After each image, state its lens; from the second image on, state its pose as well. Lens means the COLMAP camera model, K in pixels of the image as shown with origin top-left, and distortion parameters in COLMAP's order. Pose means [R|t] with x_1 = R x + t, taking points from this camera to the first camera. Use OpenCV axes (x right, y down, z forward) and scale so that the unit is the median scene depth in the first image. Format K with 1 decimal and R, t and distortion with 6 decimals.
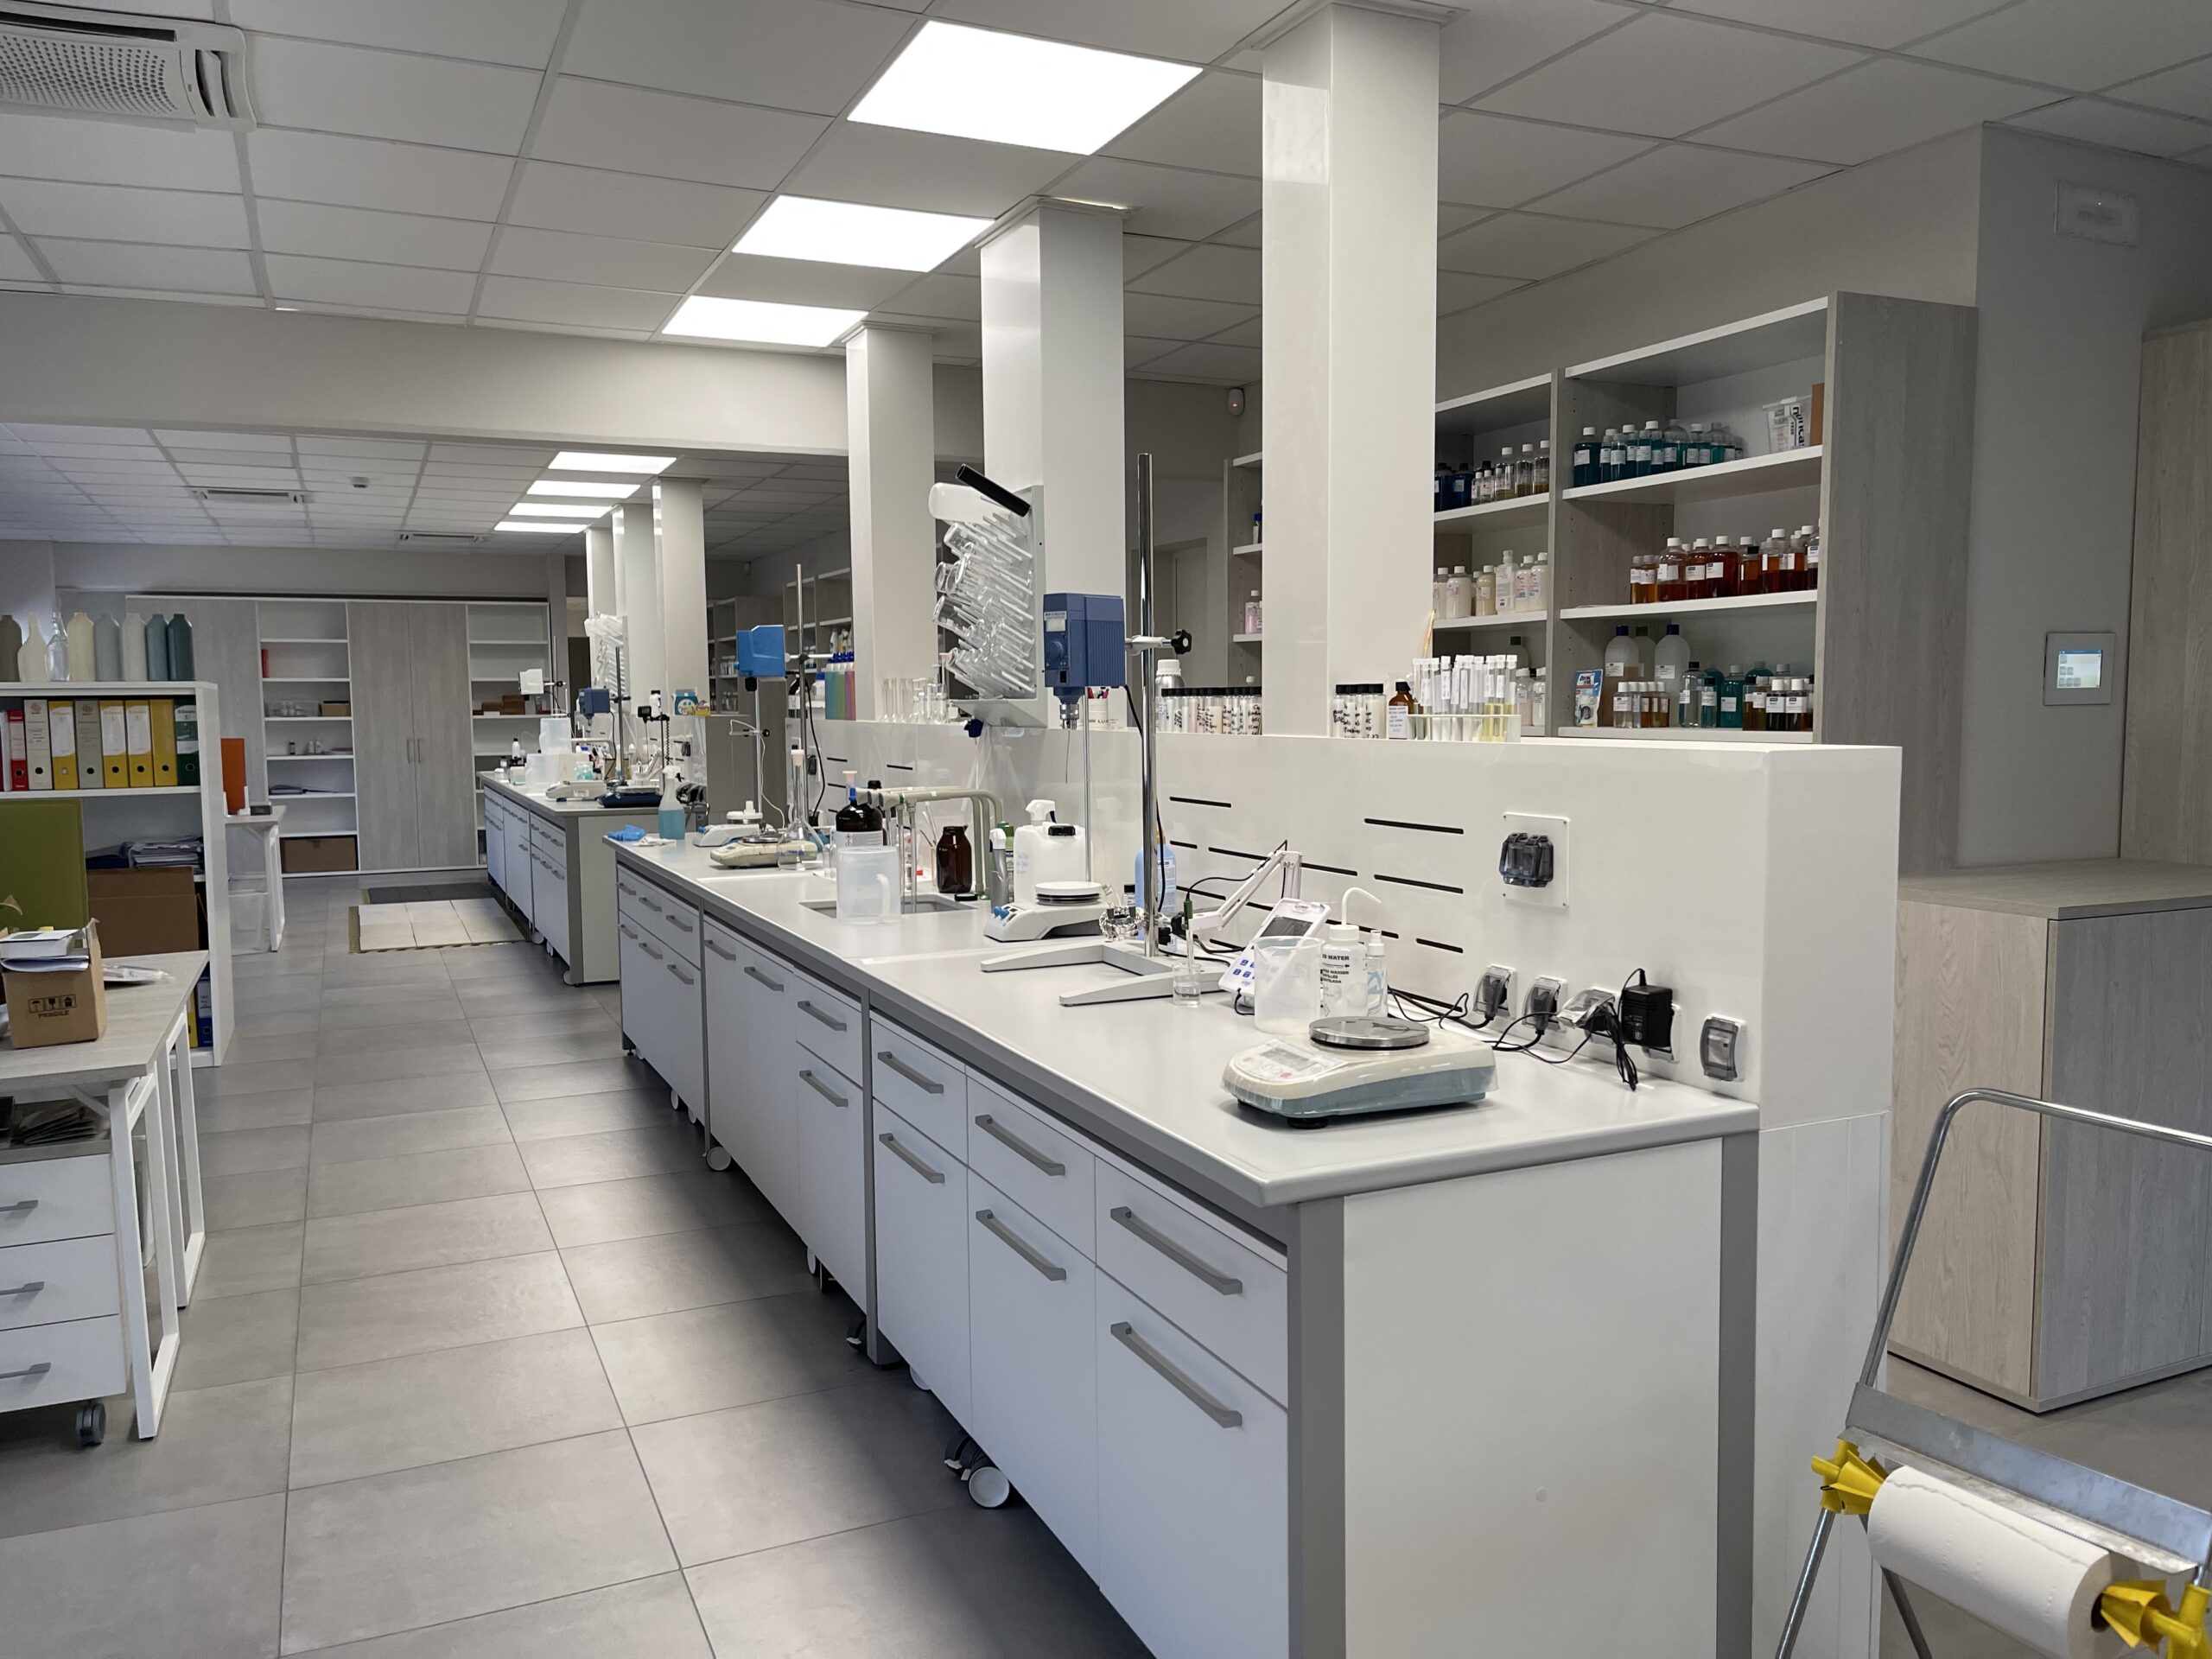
lens RADIAL K [[1678.7, 0, 1130.6], [0, 1678.7, 837.6], [0, 0, 1]] dist [0.048455, -0.040804]
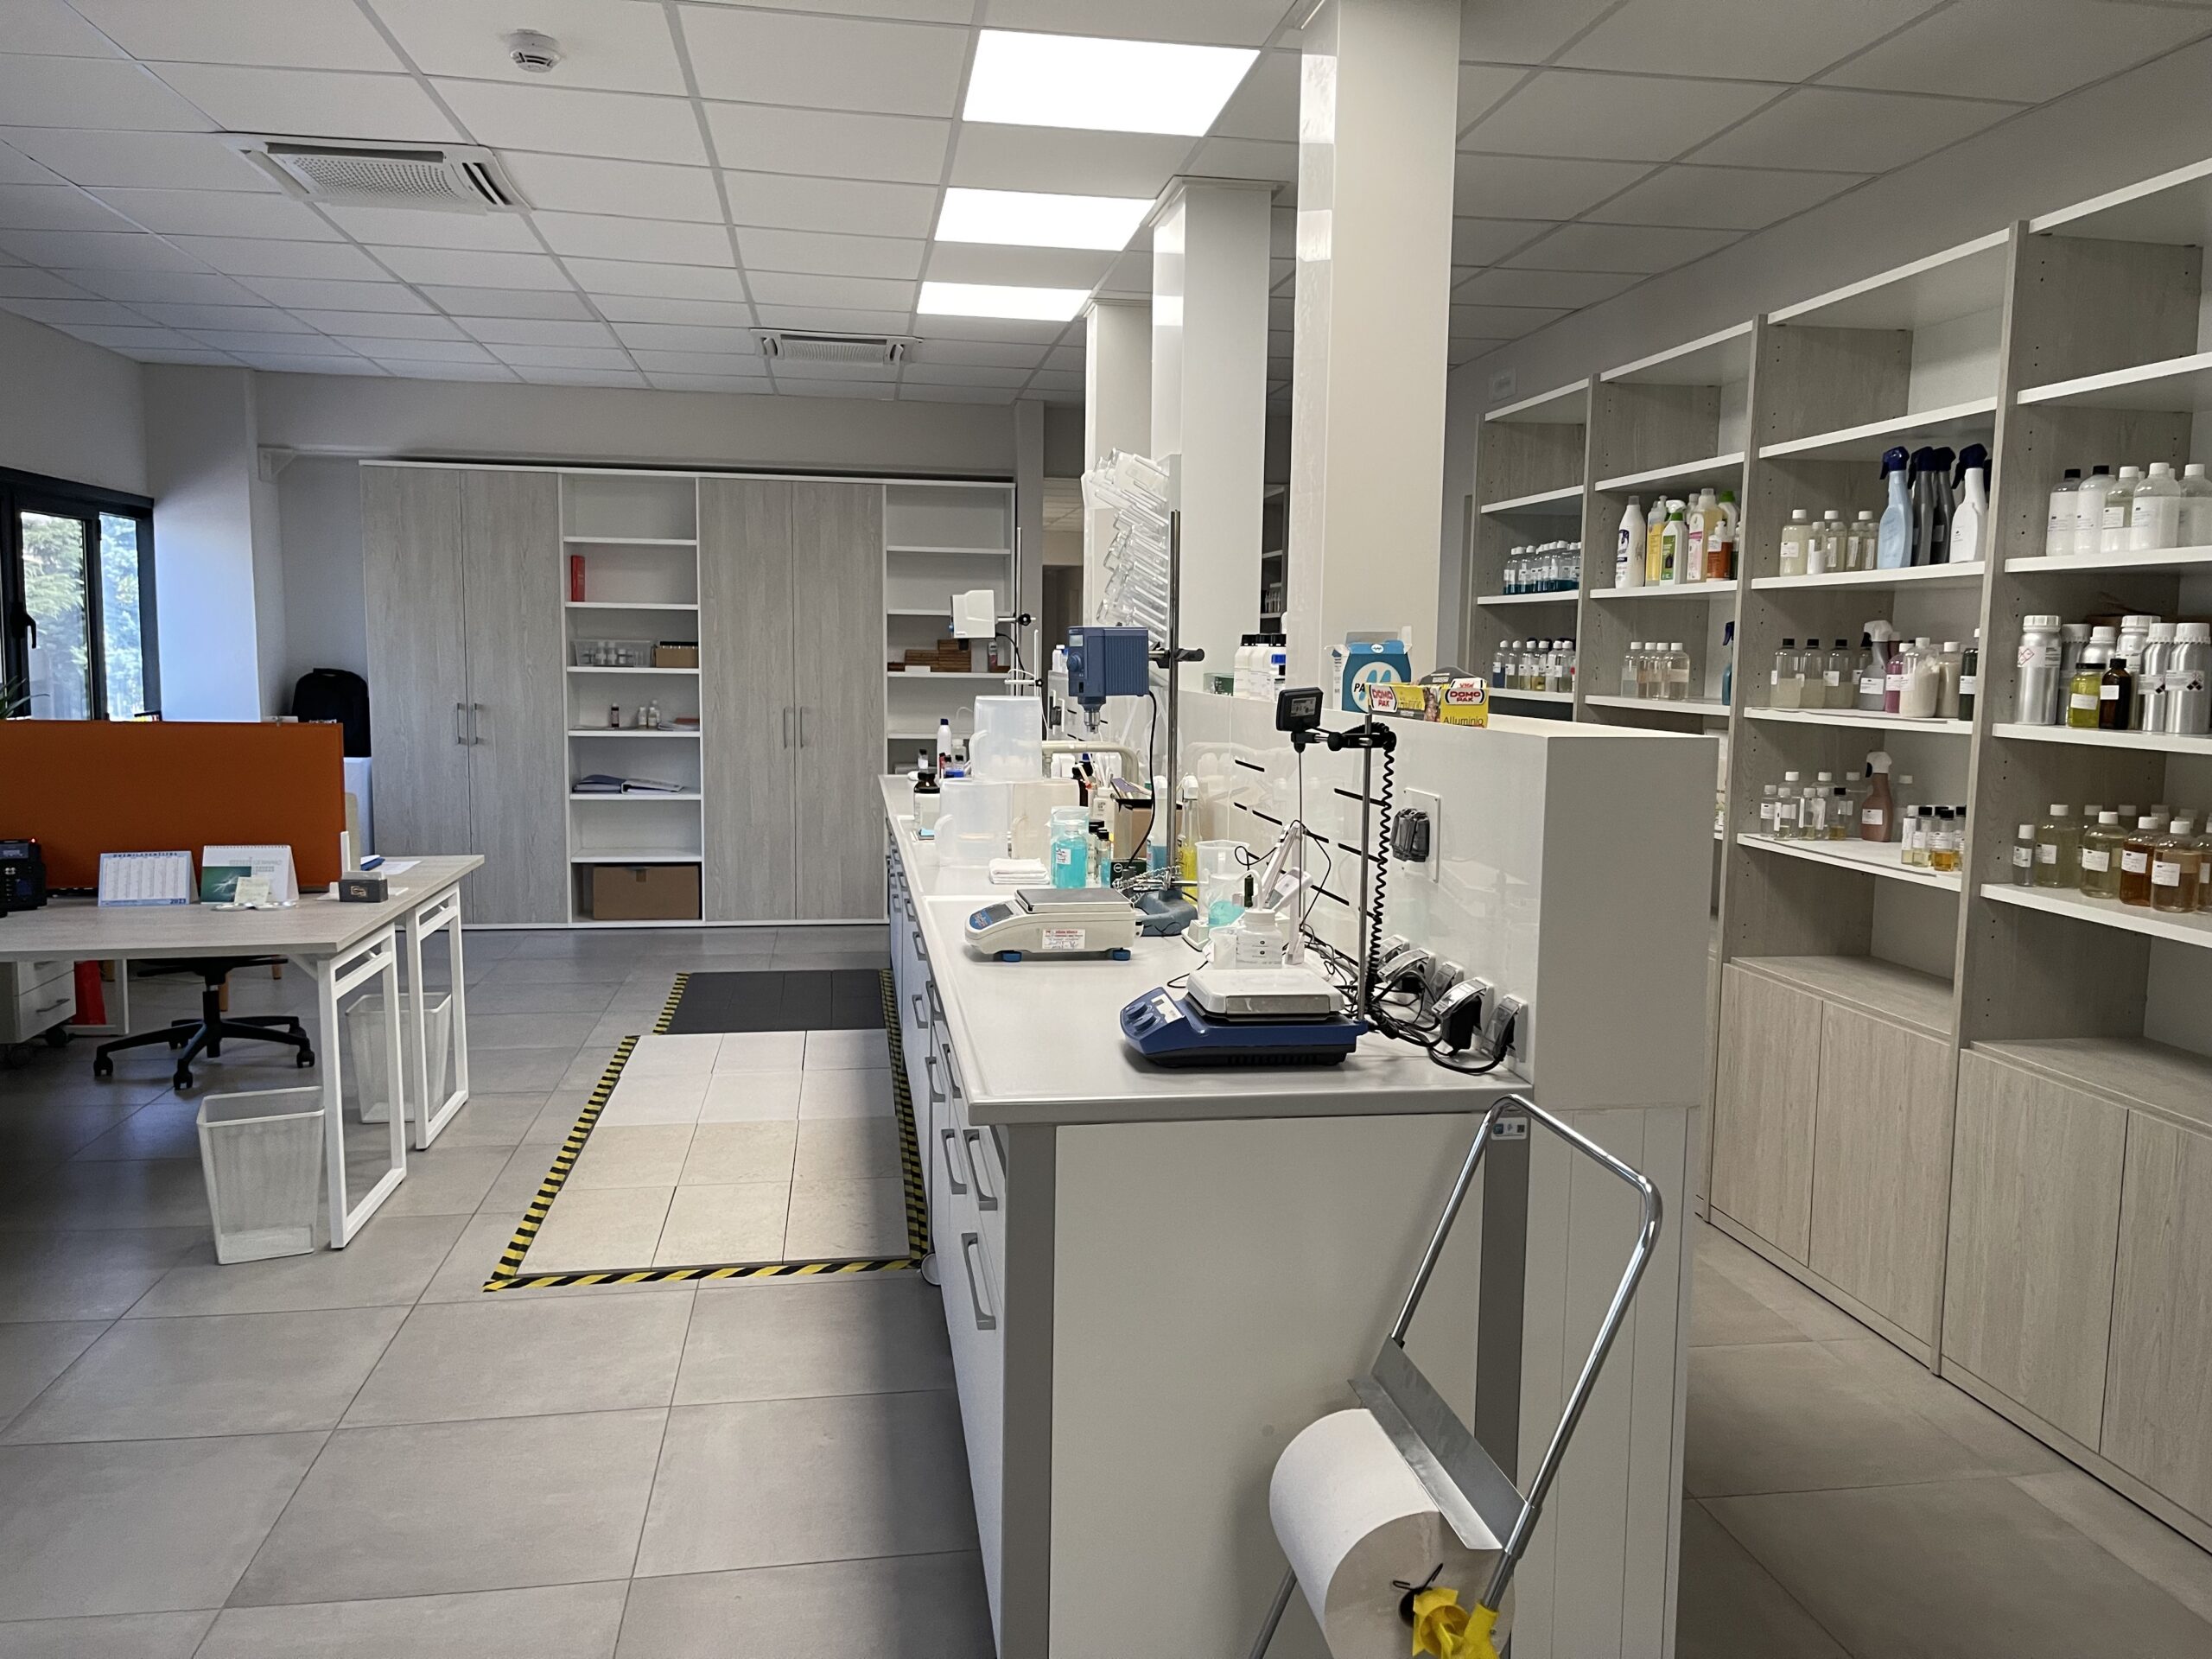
lens RADIAL K [[1678.7, 0, 1130.6], [0, 1678.7, 837.6], [0, 0, 1]] dist [0.048455, -0.040804]
pose [[0.964890, 0.052236, -0.257407, -0.600934], [-0.044796, 0.998394, 0.034688, -0.153537], [0.258805, -0.021939, 0.965680, 1.794768]]
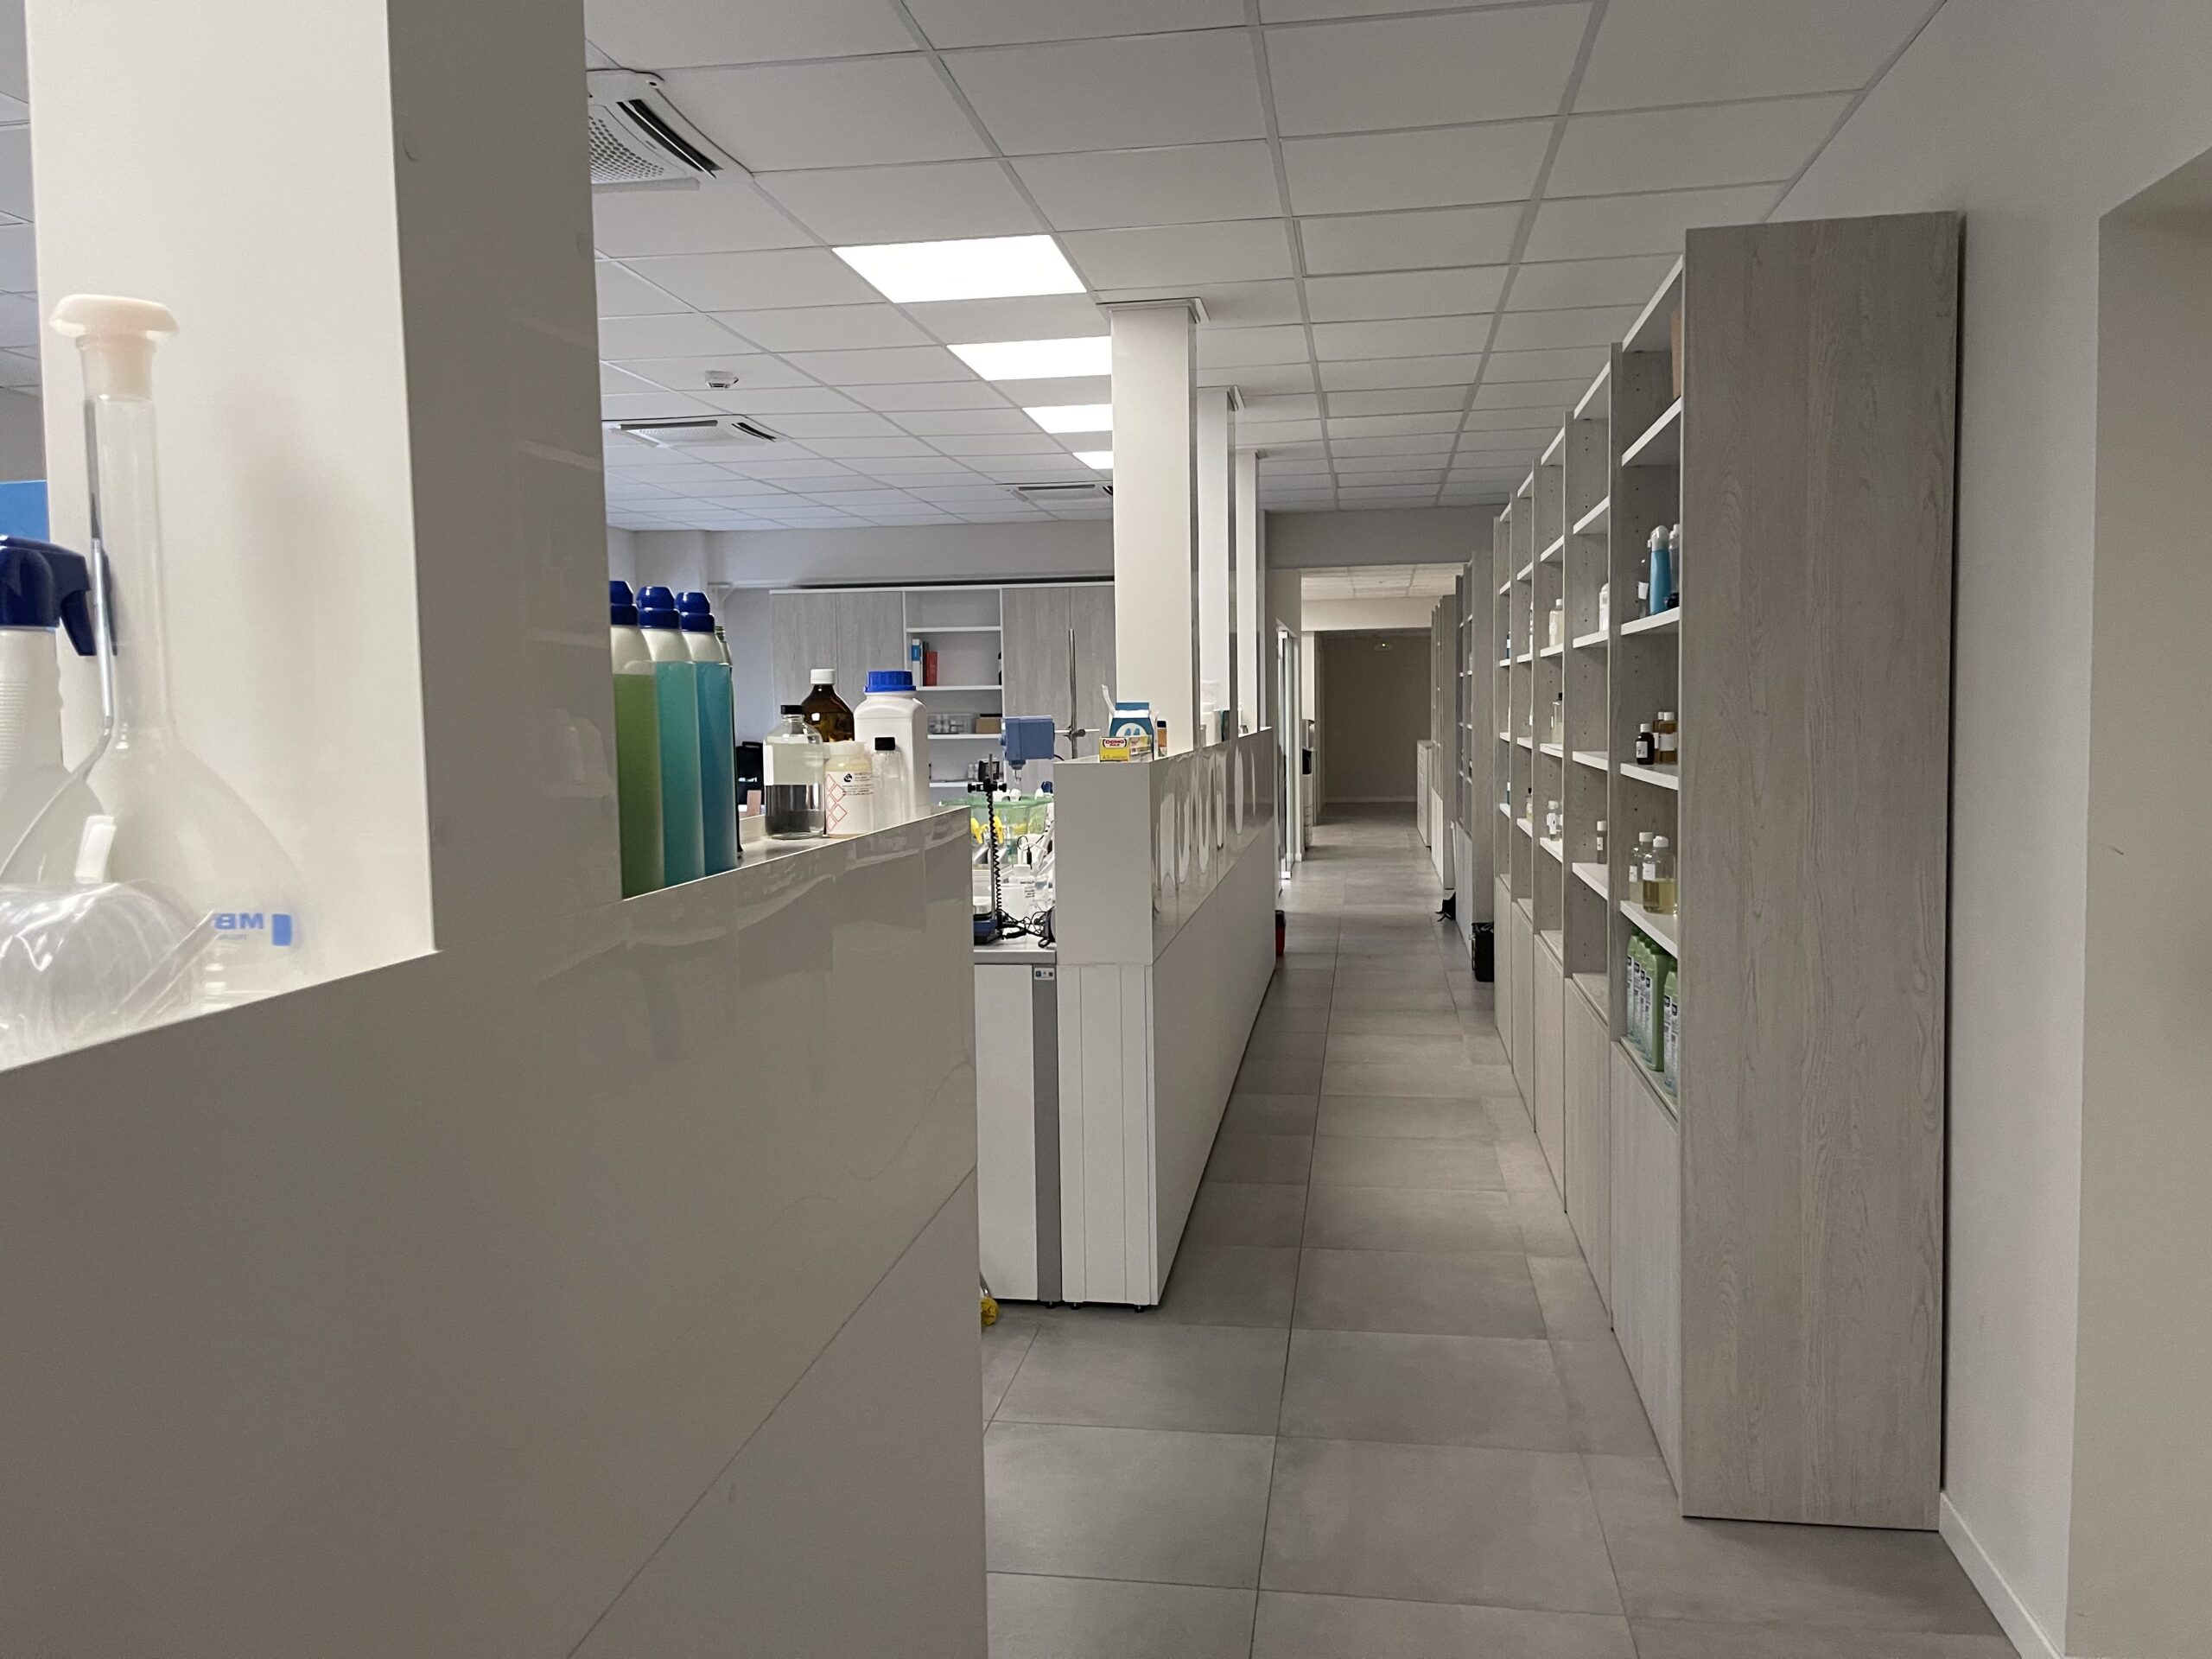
lens RADIAL K [[1690.9, 0, 1106.0], [0, 1690.9, 829.5], [0, 0, 1]] dist [0.046912, -0.001473]
pose [[0.828513, 0.034615, -0.558899, 0.079033], [-0.036026, 0.999315, 0.008487, -0.140895], [0.558810, 0.013103, 0.829192, 1.480751]]
